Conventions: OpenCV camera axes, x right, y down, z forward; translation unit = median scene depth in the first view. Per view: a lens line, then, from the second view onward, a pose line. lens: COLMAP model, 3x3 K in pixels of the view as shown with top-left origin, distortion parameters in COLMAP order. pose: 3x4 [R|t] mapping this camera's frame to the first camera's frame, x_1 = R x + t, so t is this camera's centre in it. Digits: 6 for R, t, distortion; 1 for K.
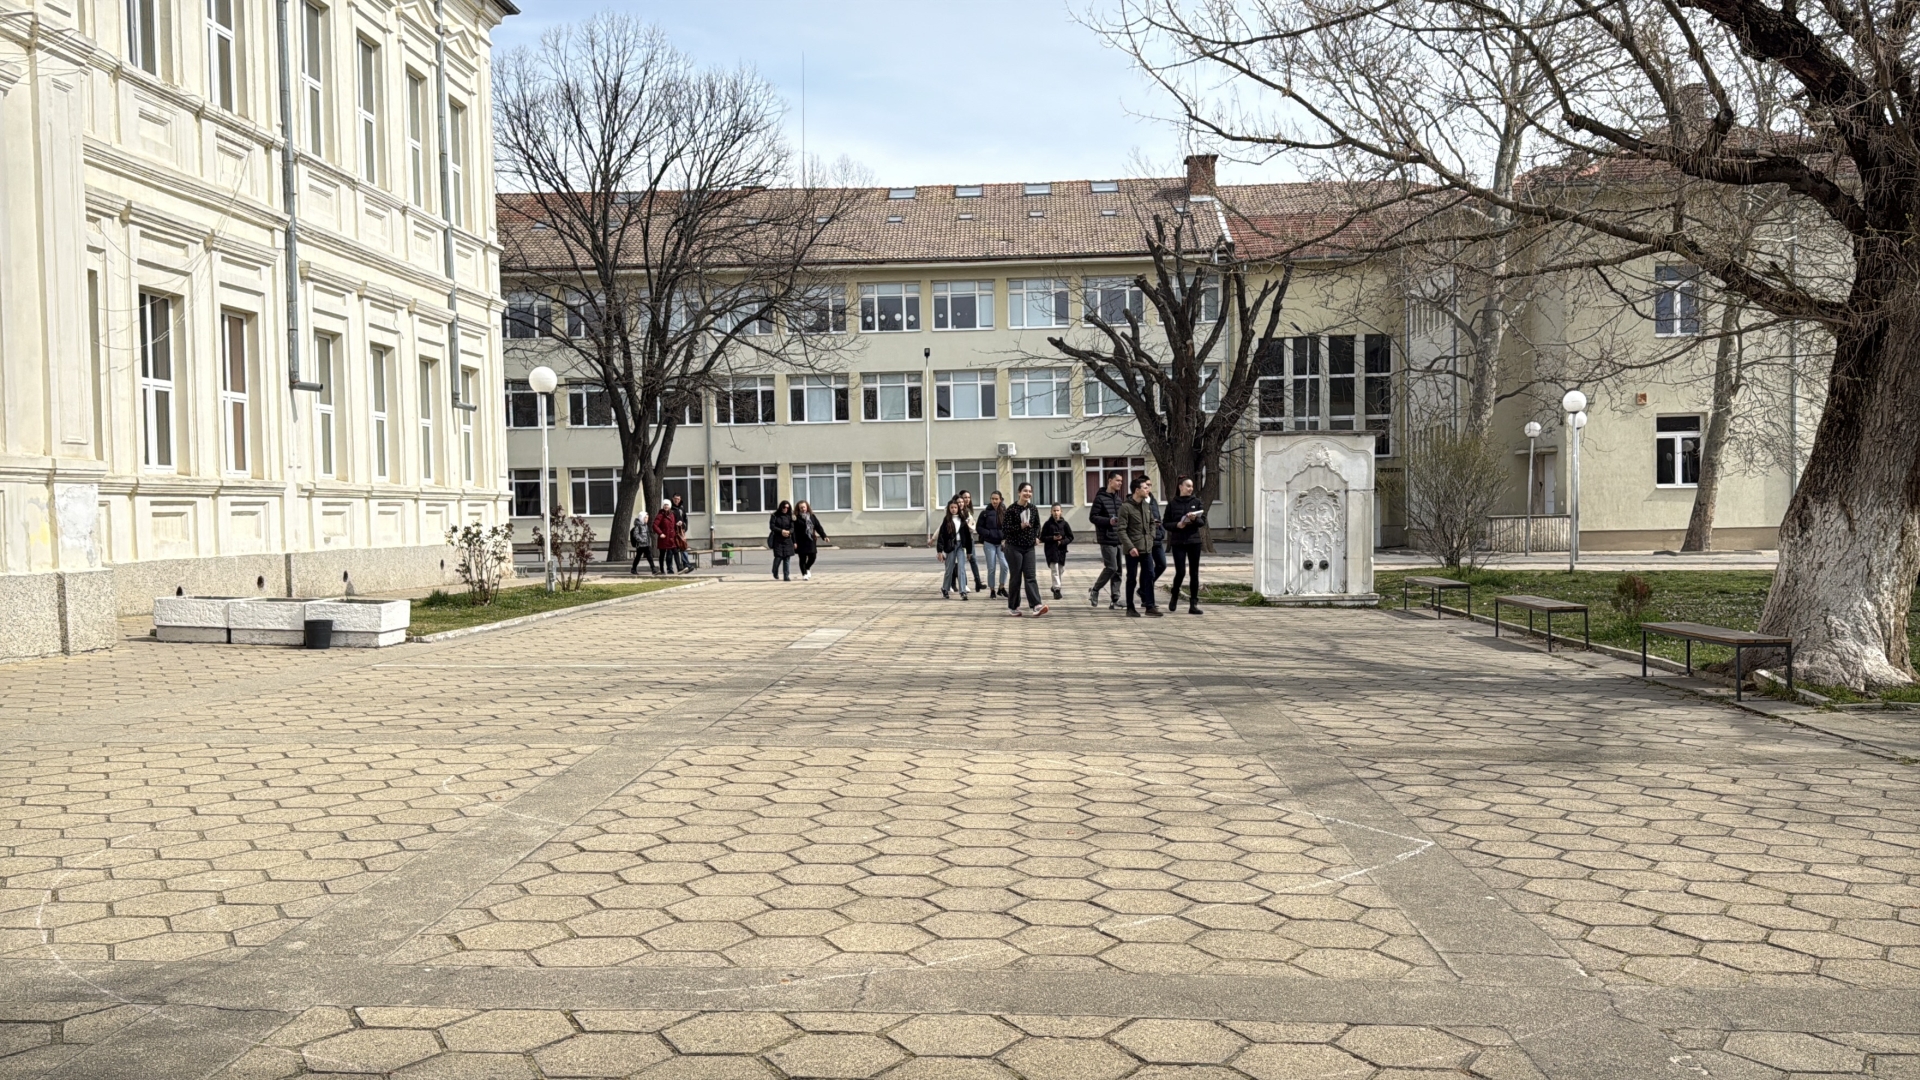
lens RADIAL K [[1658.0, 0, 959.4], [0, 1658.0, 578.6], [0, 0, 1]] dist [0.117178, 0.000810]
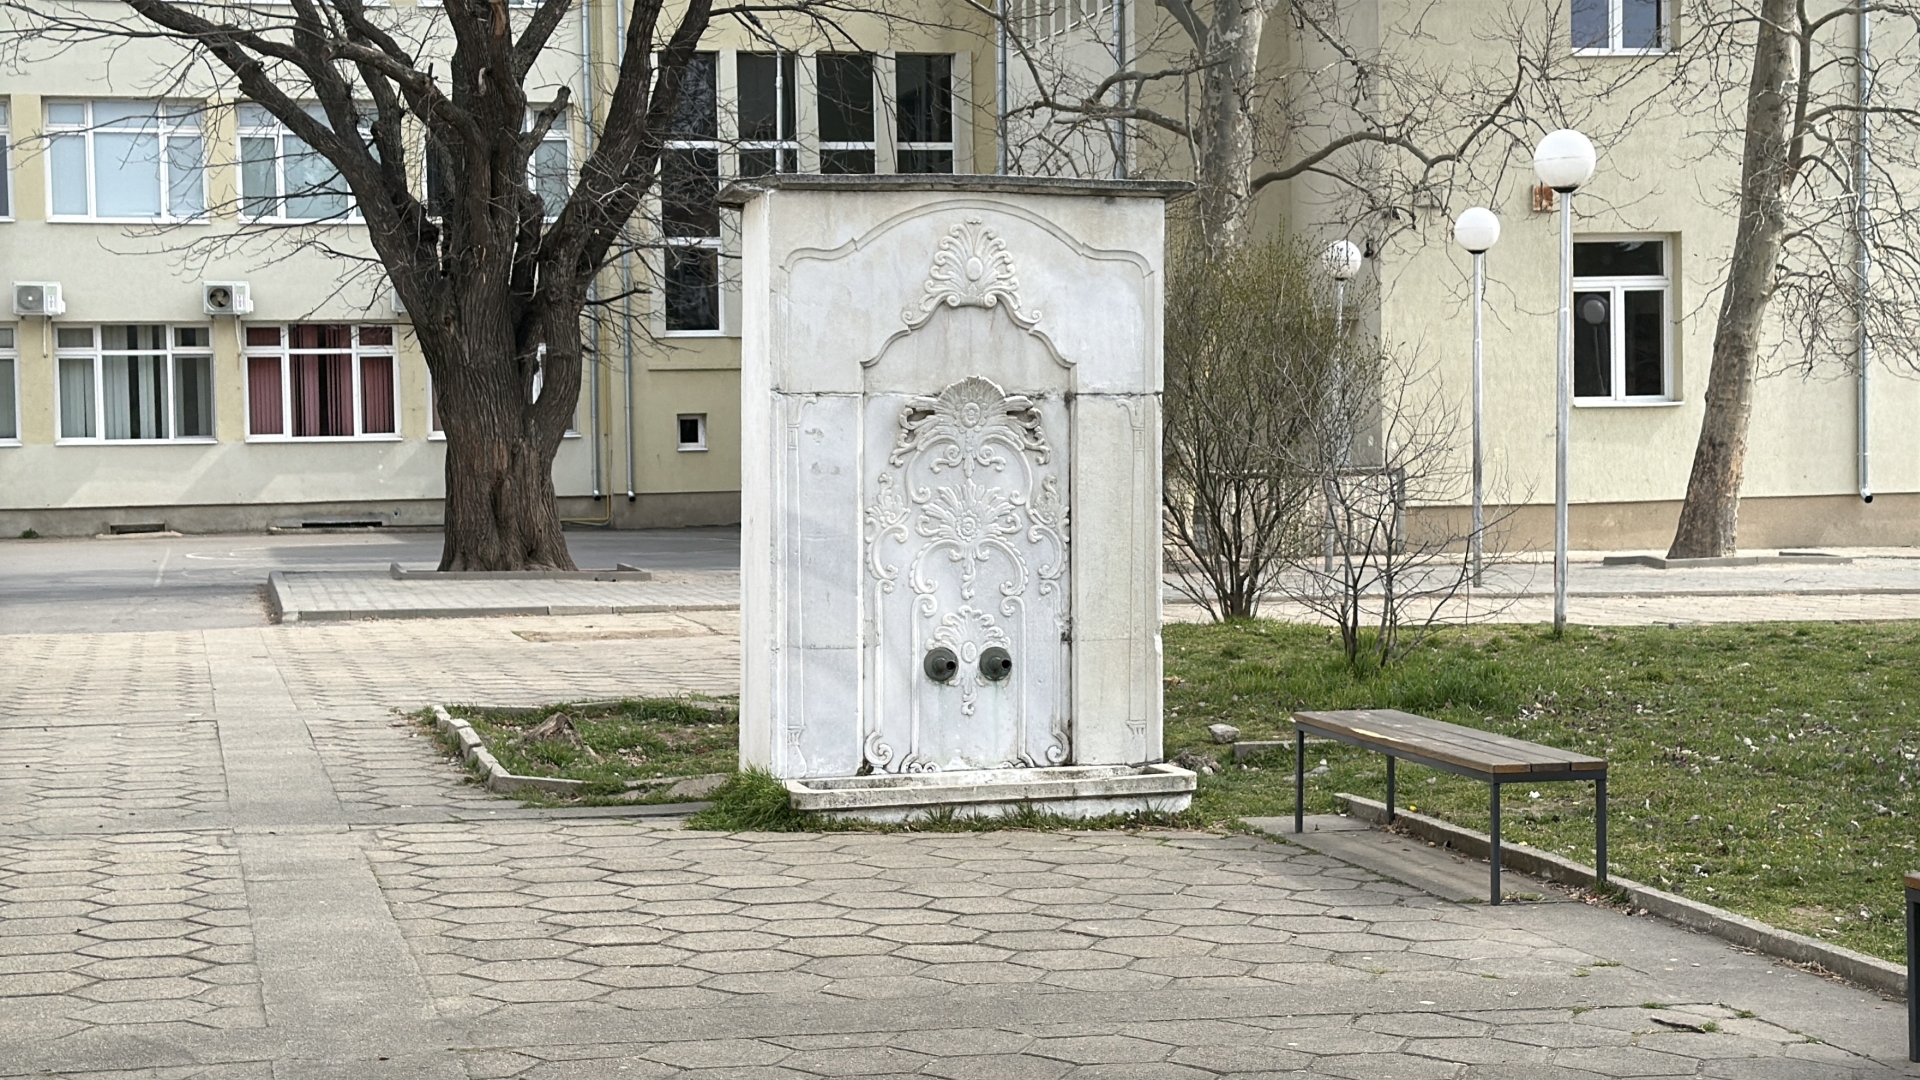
lens RADIAL K [[3395.7, 0, 960.0], [0, 3395.7, 540.0], [0, 0, 1]] dist [0.119240, -0.111815]
pose [[0.963407, -0.006251, 0.267970, 0.032612], [0.010203, 0.999859, -0.013358, -0.011003], [-0.267849, 0.015603, 0.963335, 0.238766]]
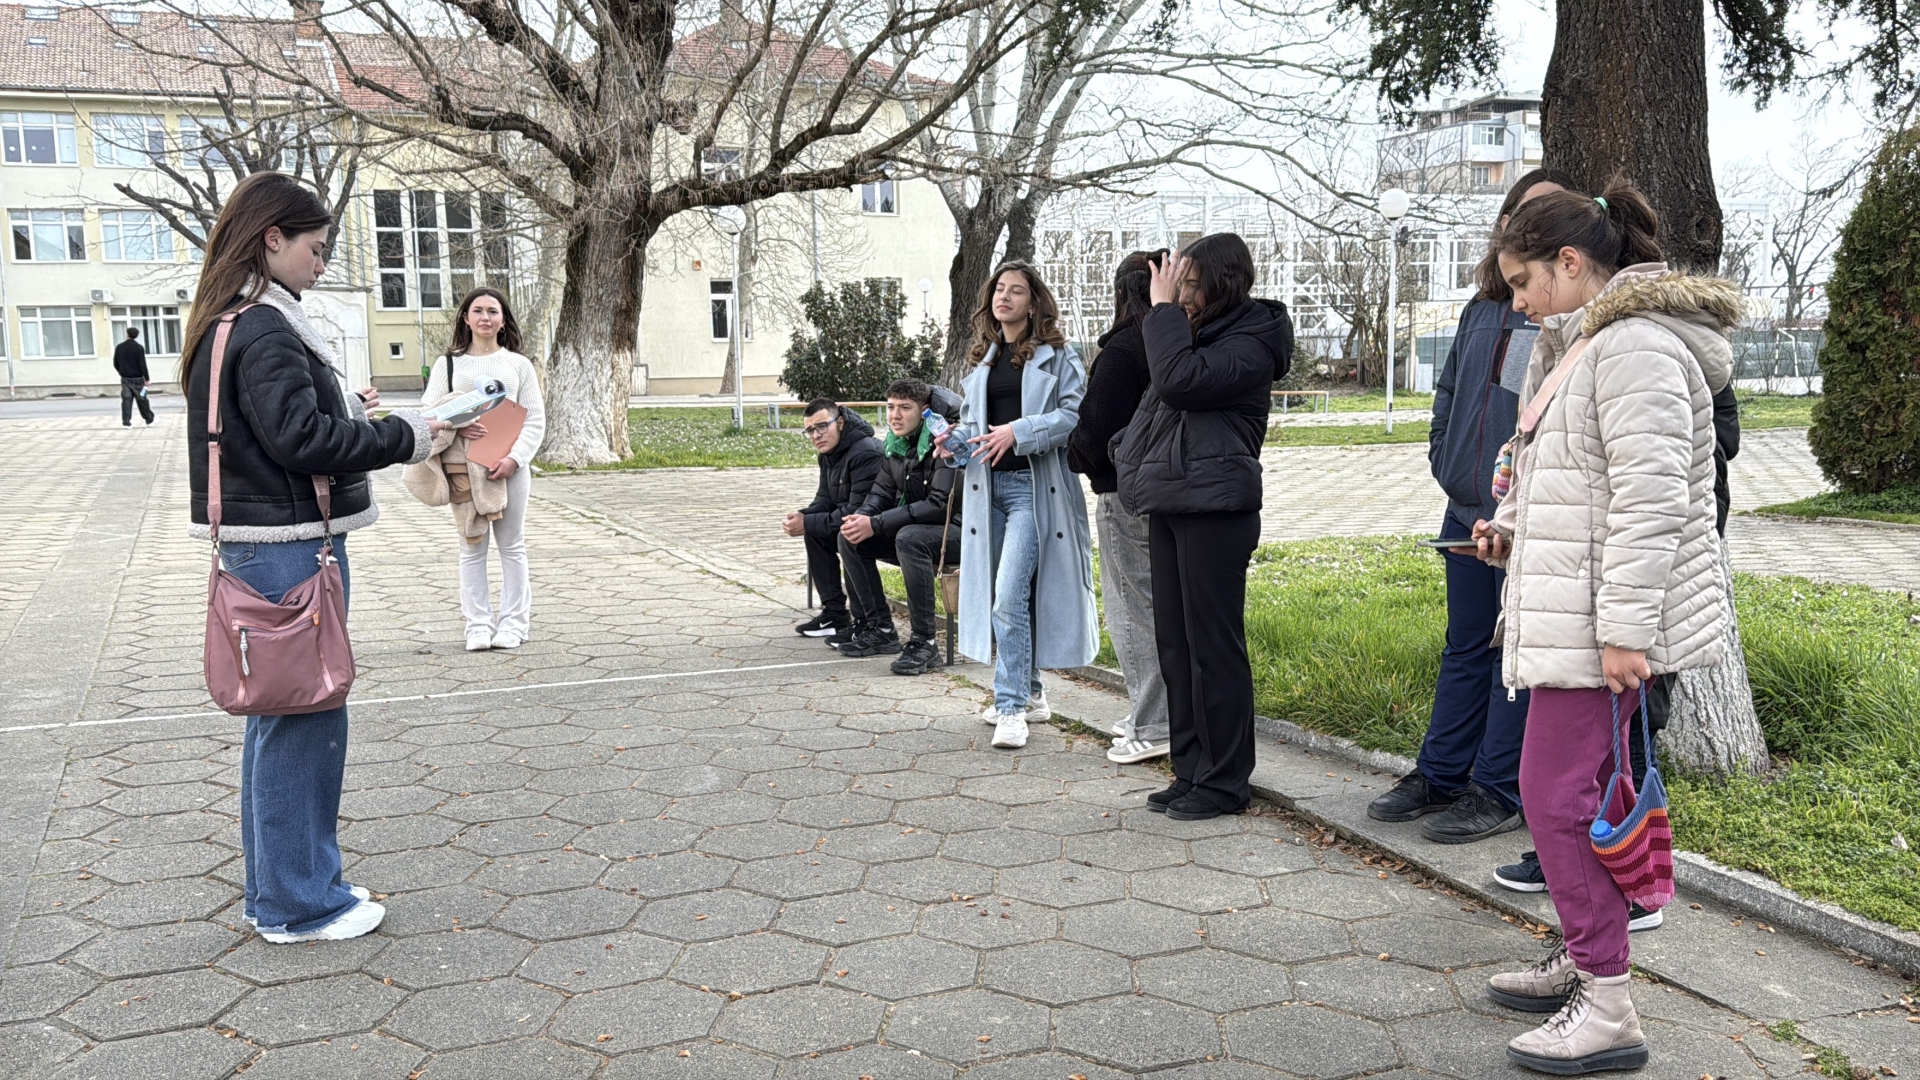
lens RADIAL K [[1641.5, 0, 959.6], [0, 1641.5, 603.1], [0, 0, 1]] dist [-0.007292, -0.008195]
pose [[0.884947, -0.065347, 0.461084, 0.030698], [0.017112, 0.994000, 0.108030, 0.007698], [-0.465377, -0.087711, 0.880756, -0.116532]]
